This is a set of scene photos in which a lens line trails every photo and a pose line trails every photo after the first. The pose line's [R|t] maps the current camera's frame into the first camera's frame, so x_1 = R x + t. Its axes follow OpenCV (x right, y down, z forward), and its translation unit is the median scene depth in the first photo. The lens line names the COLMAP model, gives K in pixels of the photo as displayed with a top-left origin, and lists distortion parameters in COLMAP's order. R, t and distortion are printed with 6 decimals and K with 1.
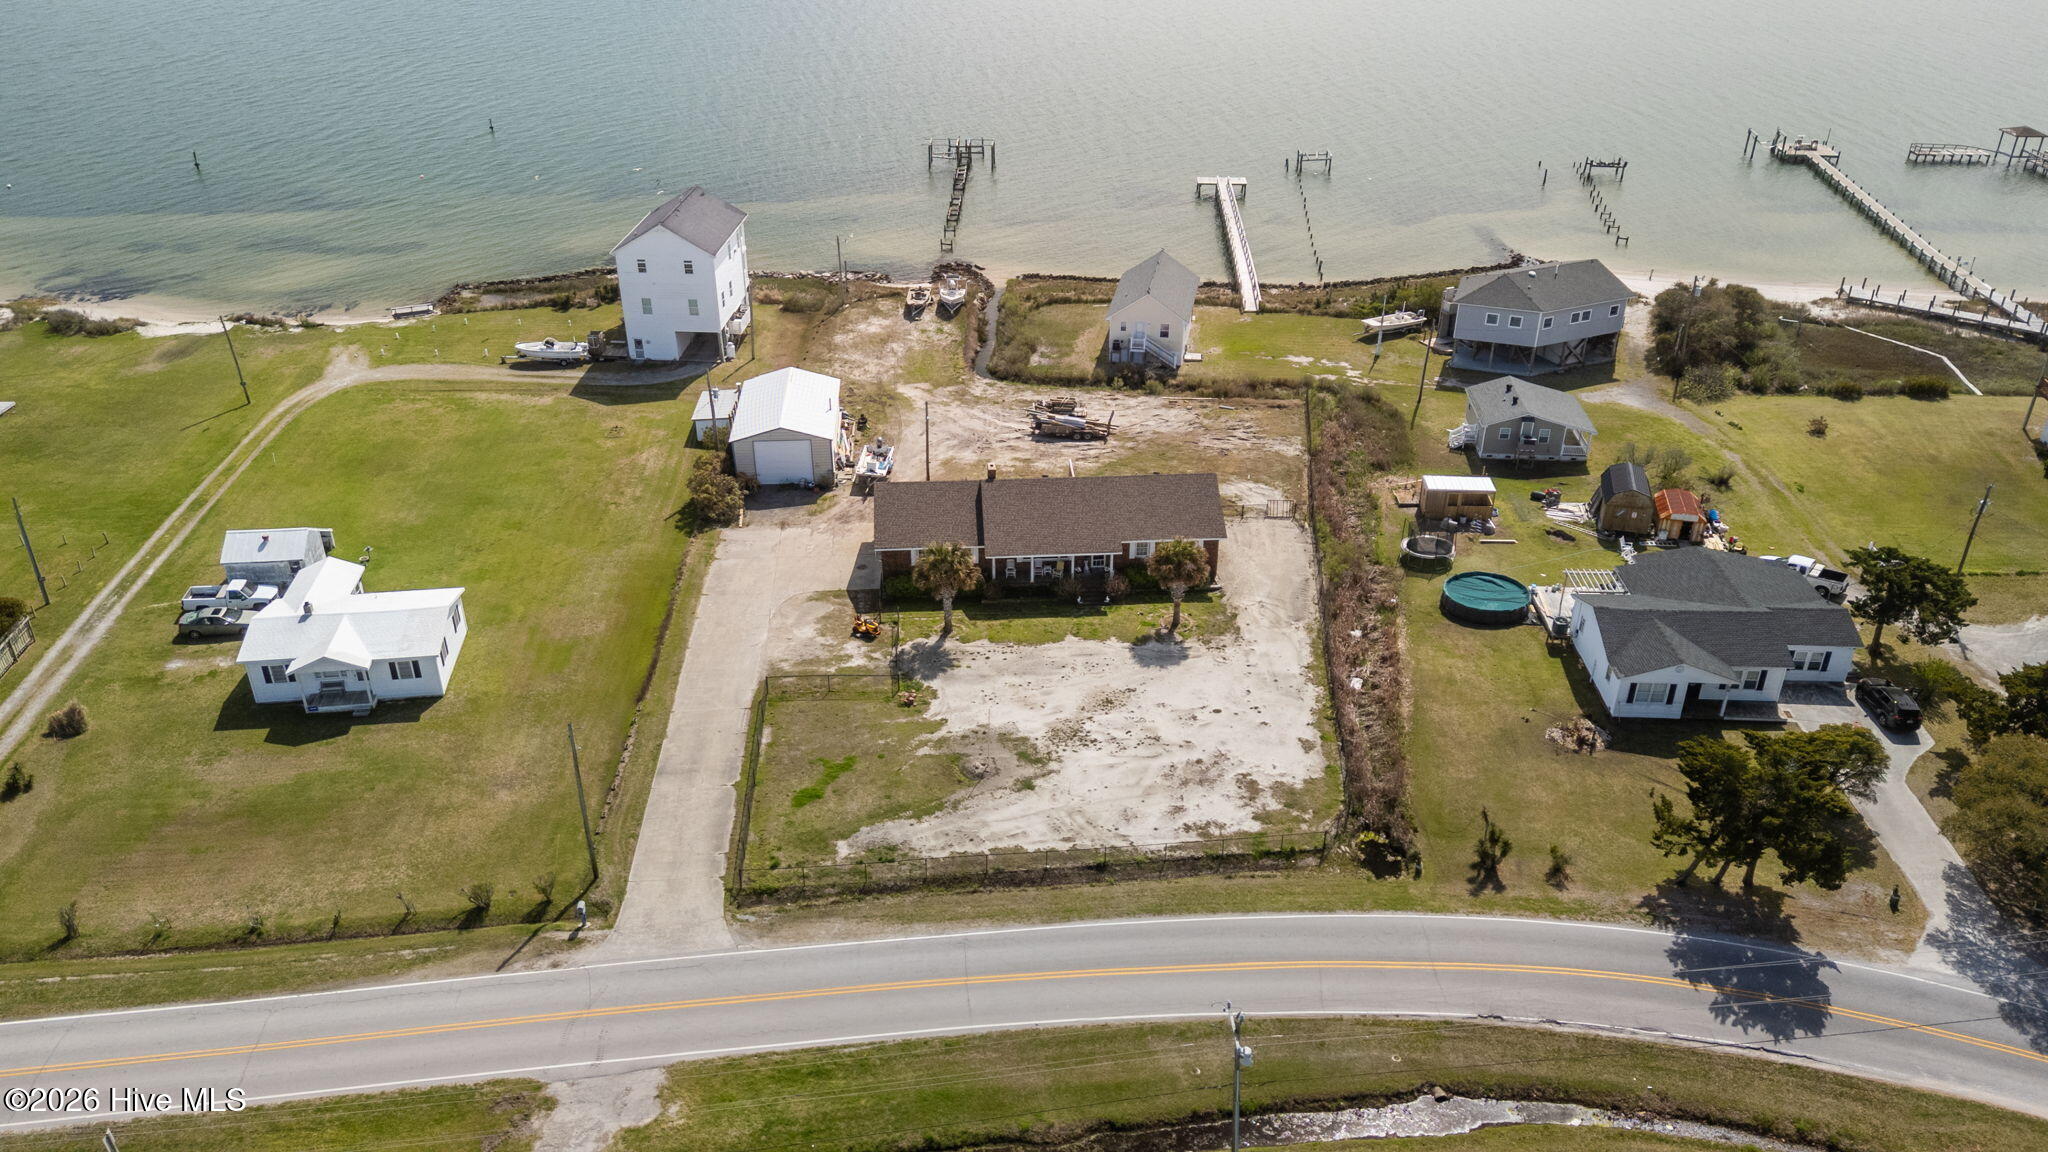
lens RADIAL K [[1506.3, 0, 1033.2], [0, 1506.3, 574.7], [0, 0, 1]] dist [0.078362, -0.075600]
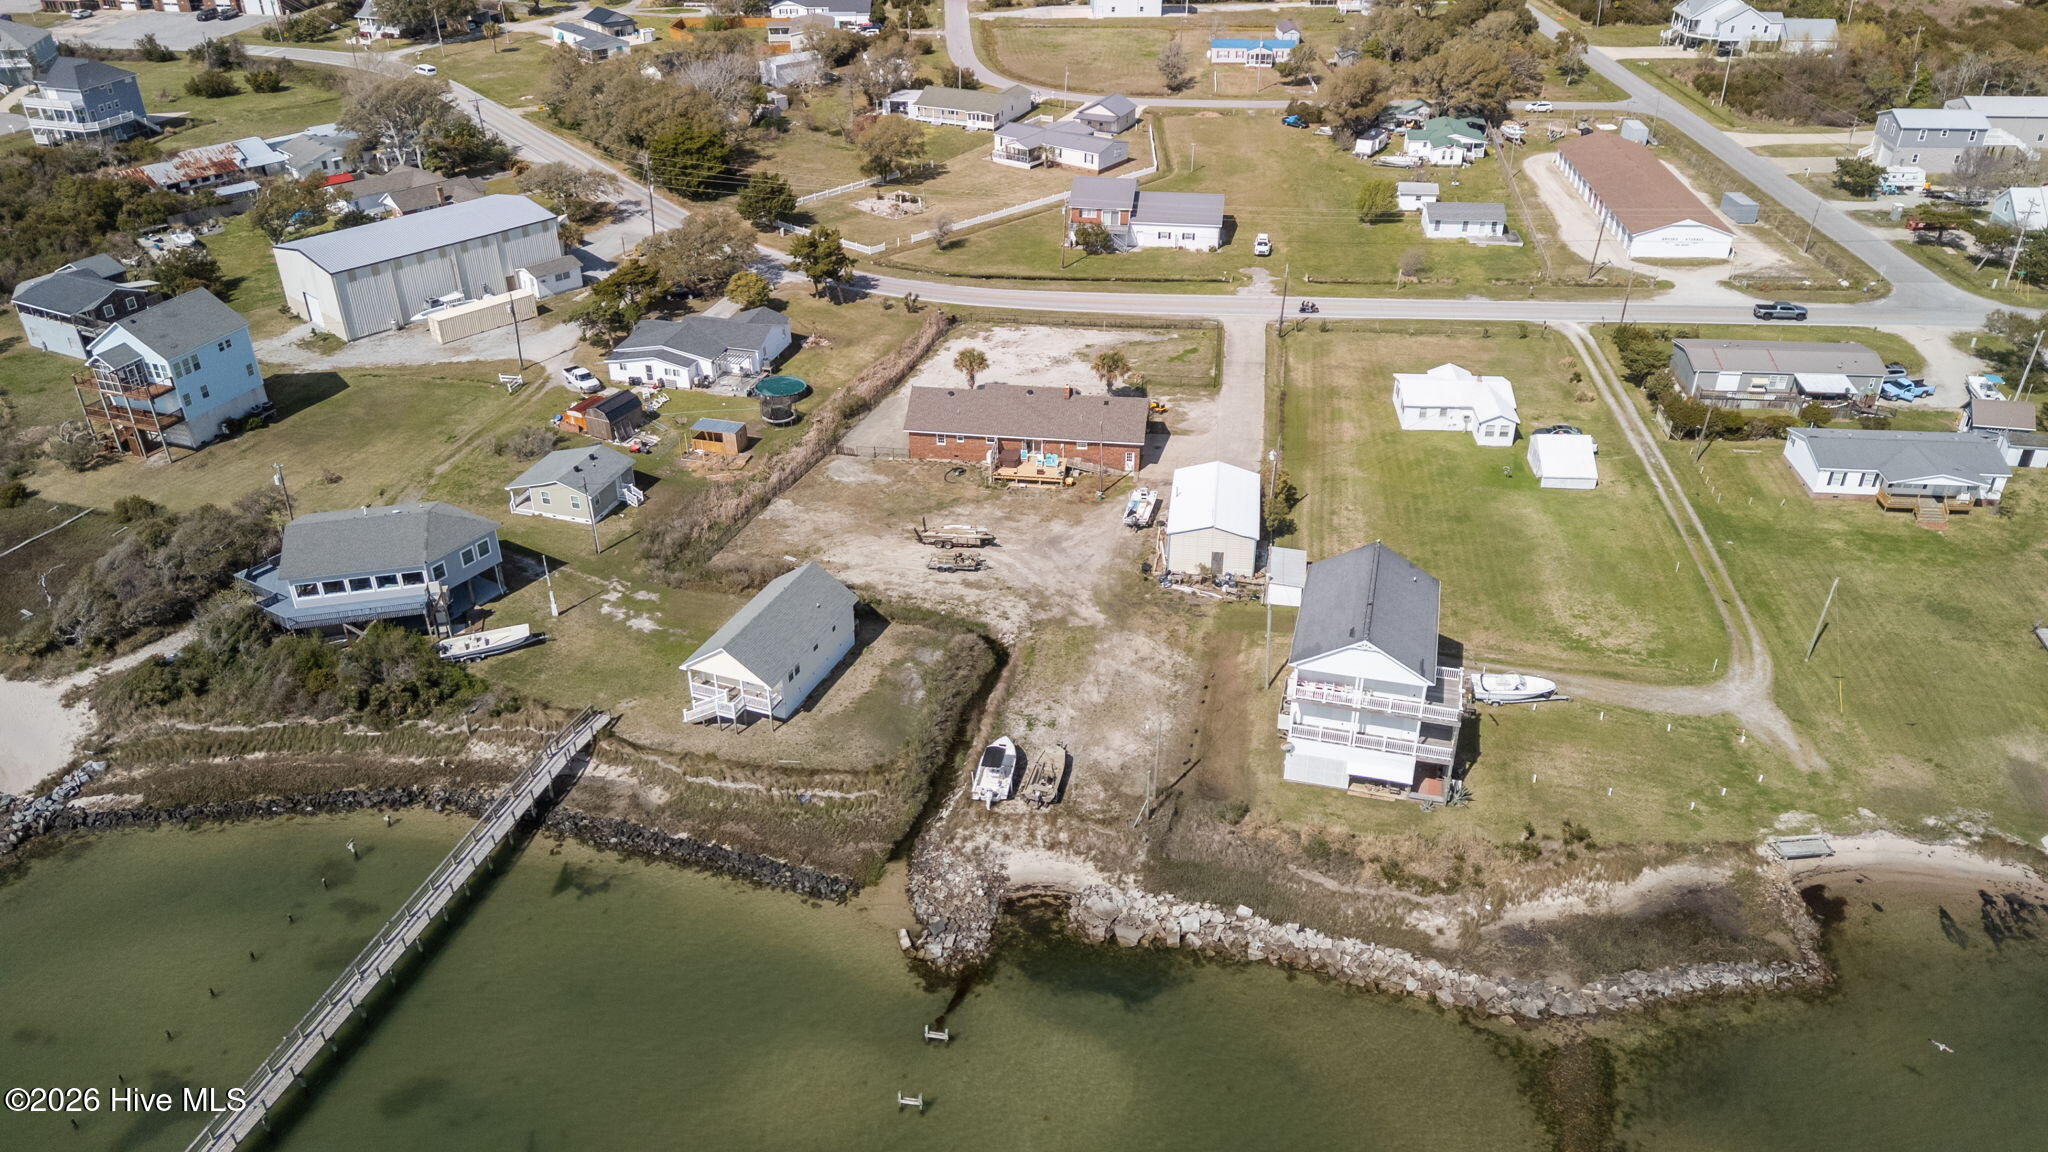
lens RADIAL K [[1495.1, 0, 1032.1], [0, 1495.1, 574.7], [0, 0, 1]] dist [0.070567, -0.059510]
pose [[-0.978297, -0.108274, 0.176669, -0.294357], [0.097039, 0.513934, 0.852323, -1.324115], [-0.183080, 0.850969, -0.492273, 2.052240]]
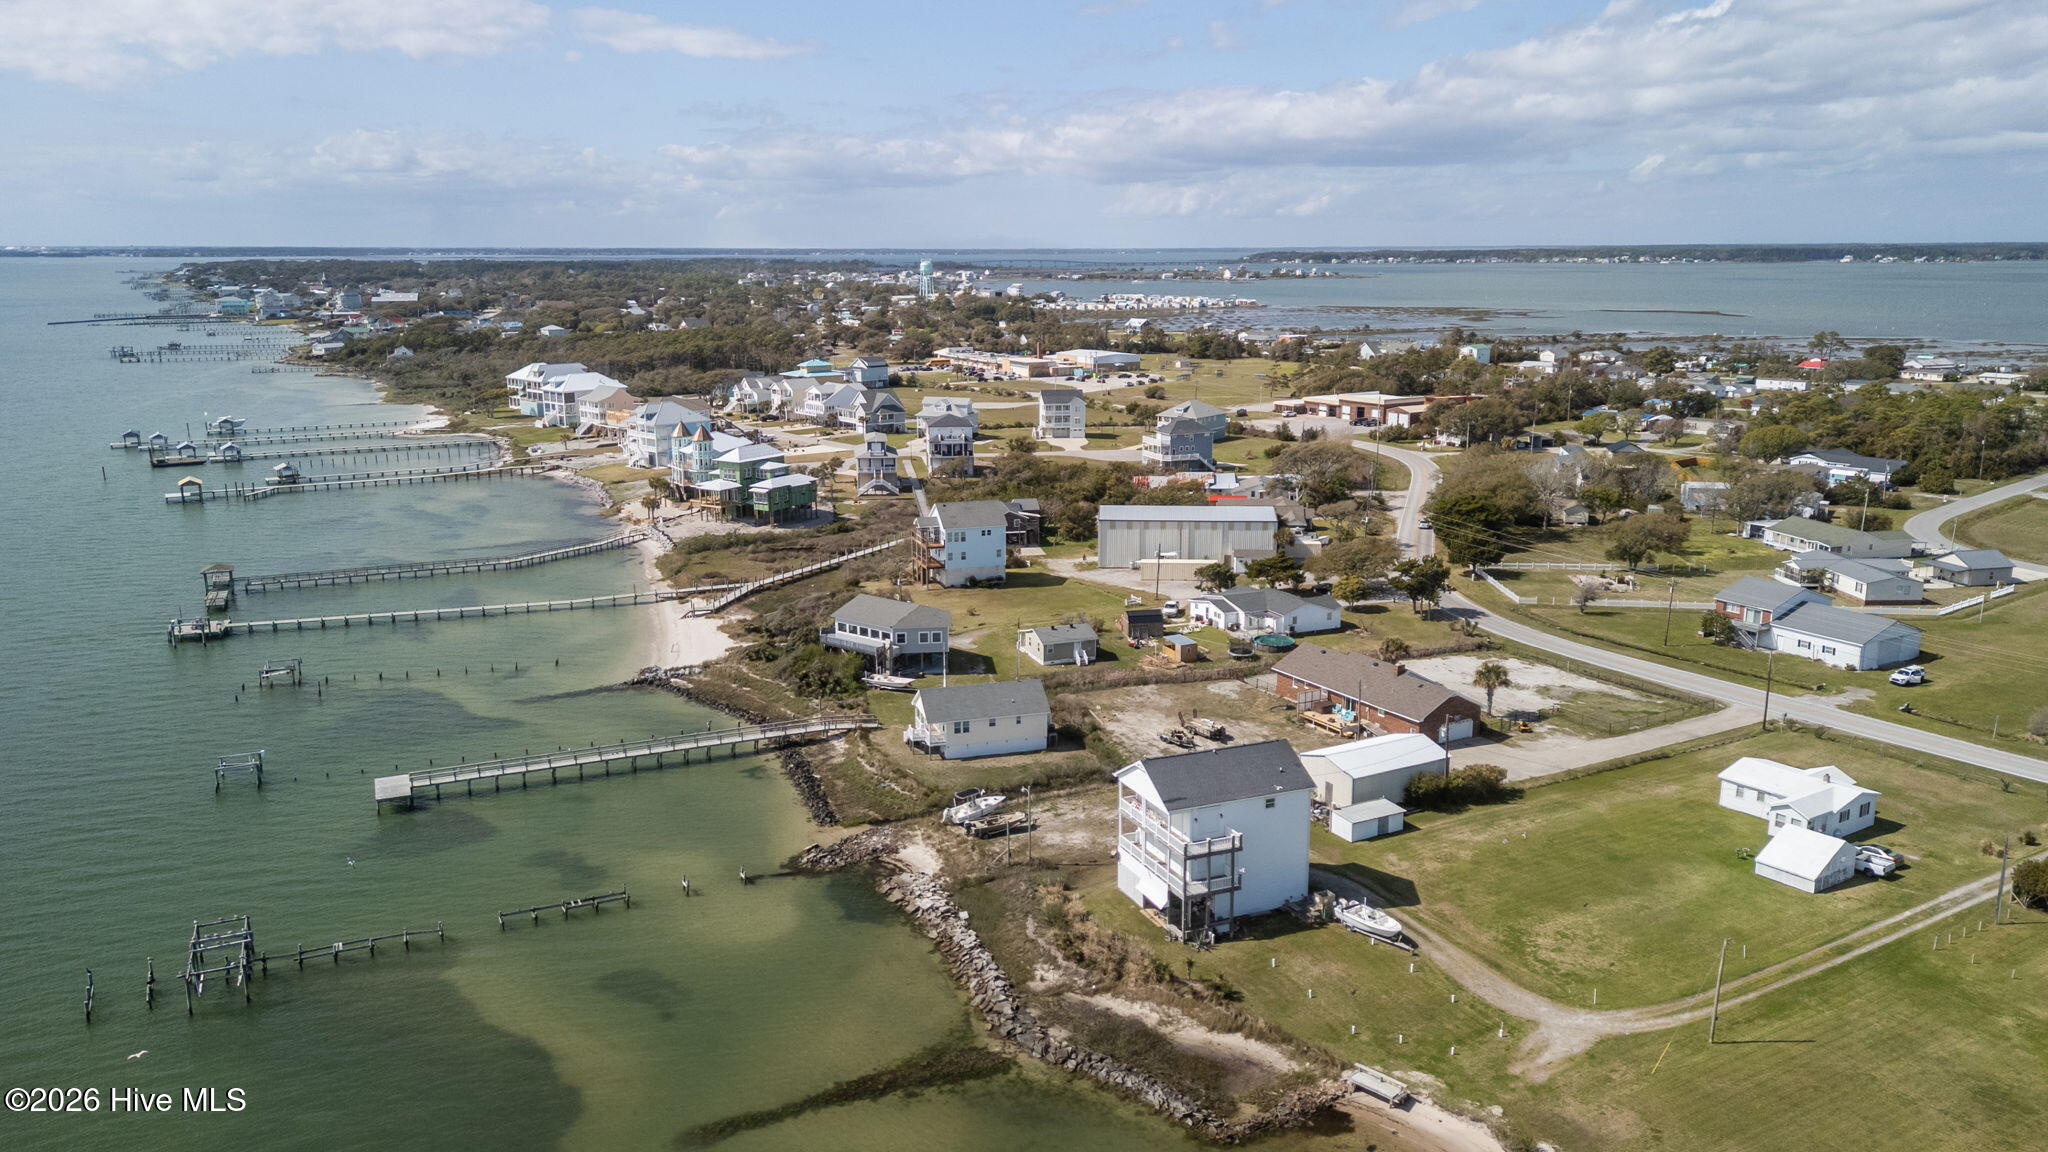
lens RADIAL K [[1506.3, 0, 1033.2], [0, 1506.3, 574.7], [0, 0, 1]] dist [0.078362, -0.075600]
pose [[-0.443298, -0.195283, 0.874844, -1.379056], [0.431939, 0.808656, 0.399380, -1.064950], [-0.785440, 0.554924, -0.274125, 1.869348]]
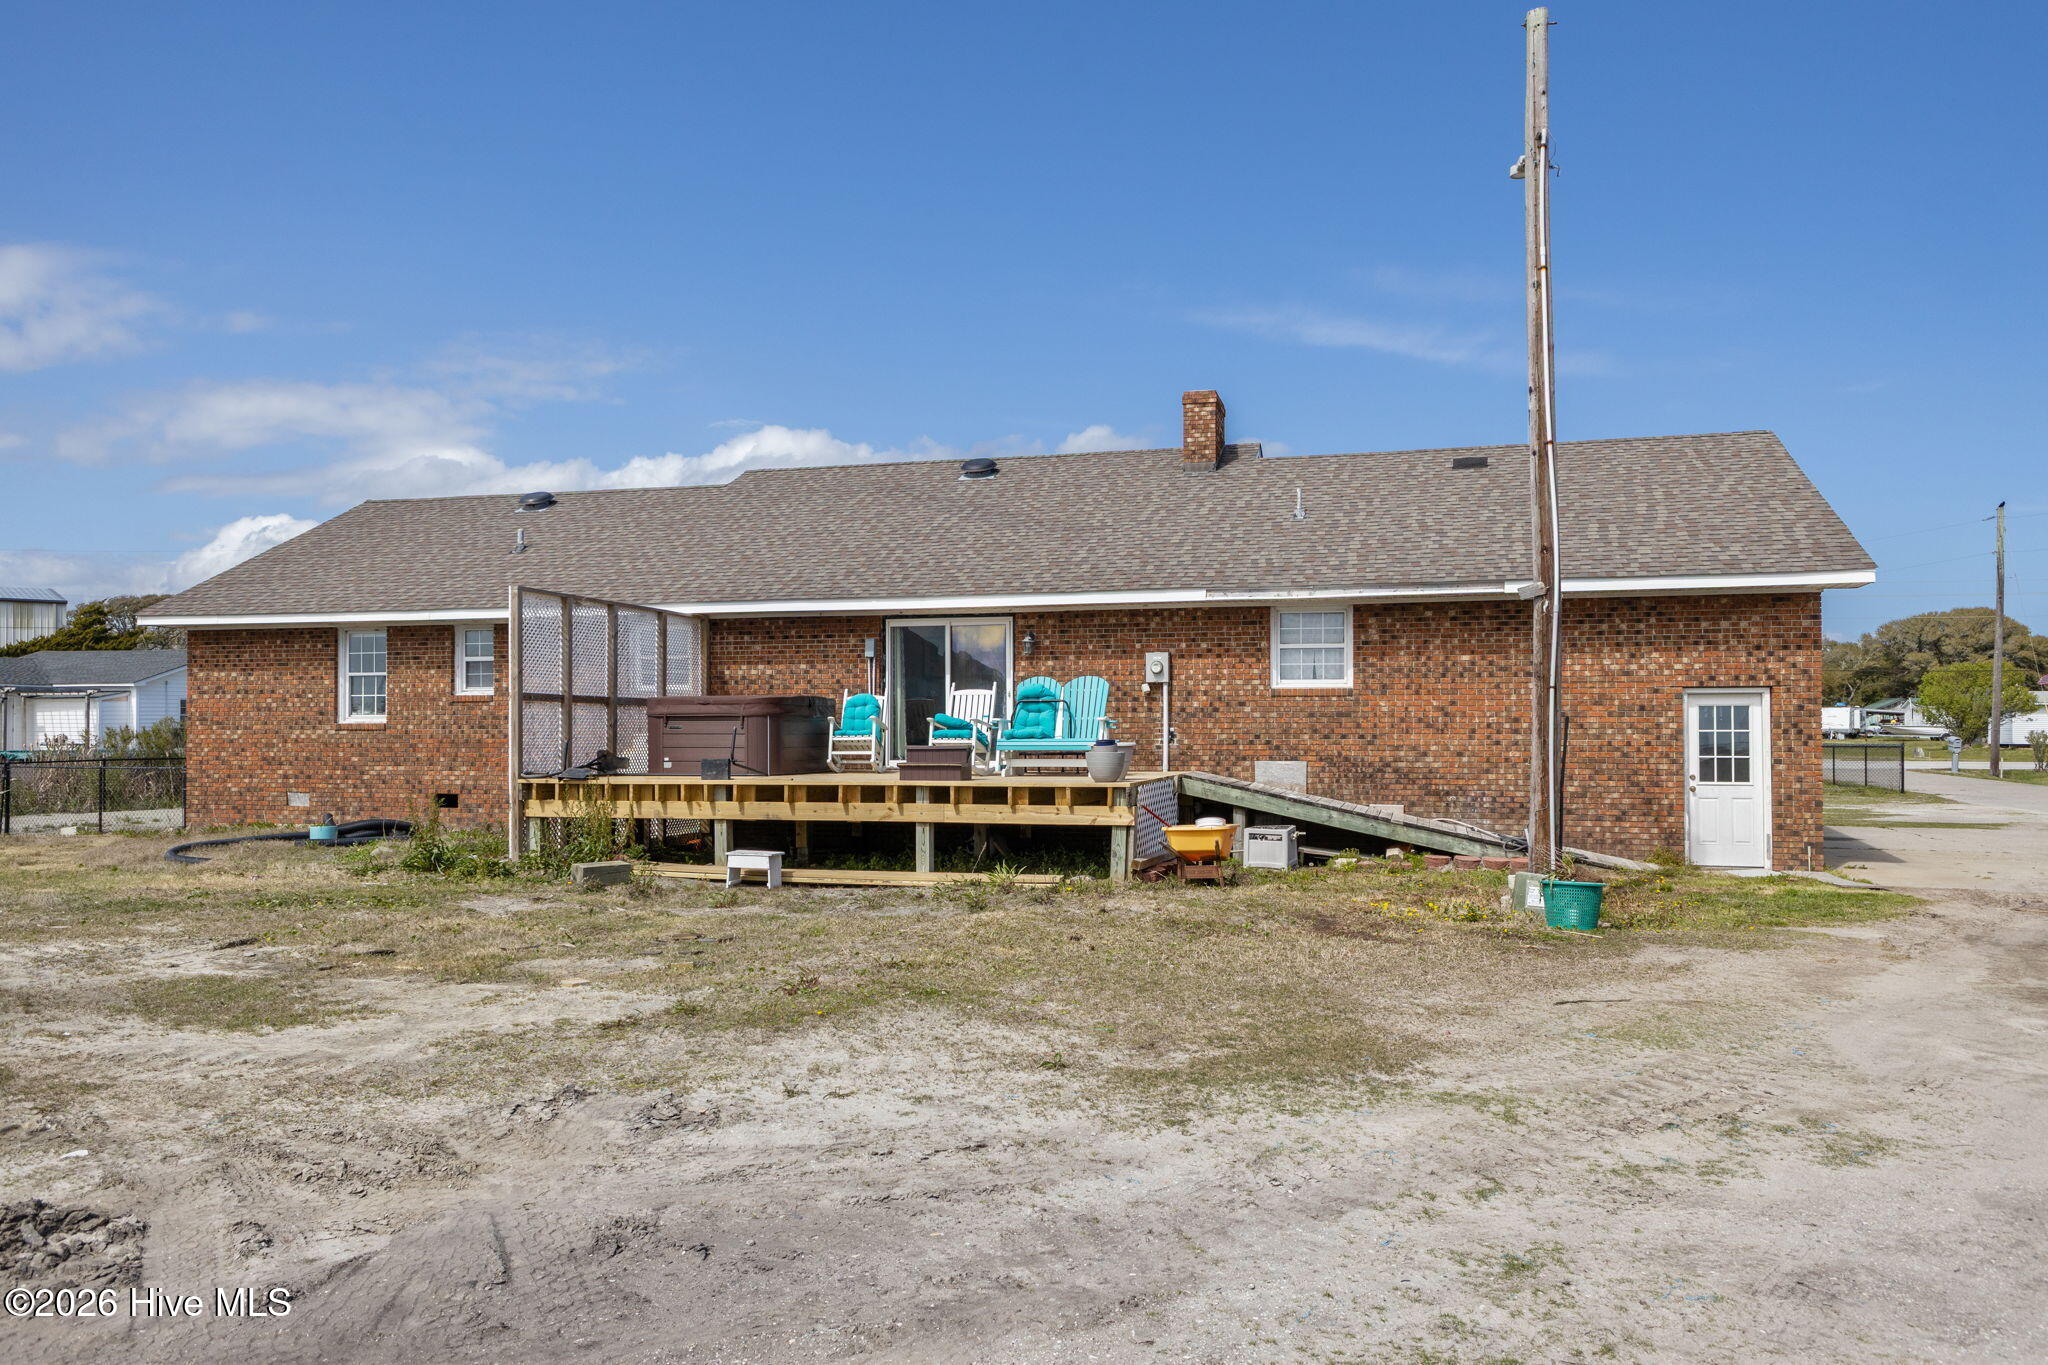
lens RADIAL K [[1515.9, 0, 1021.6], [0, 1515.9, 730.4], [0, 0, 1]] dist [0.019877, -0.007573]
pose [[-0.944626, -0.005772, 0.328098, -0.085244], [0.152893, 0.876946, 0.455620, -0.150424], [-0.290353, 0.480555, -0.827504, 1.342786]]
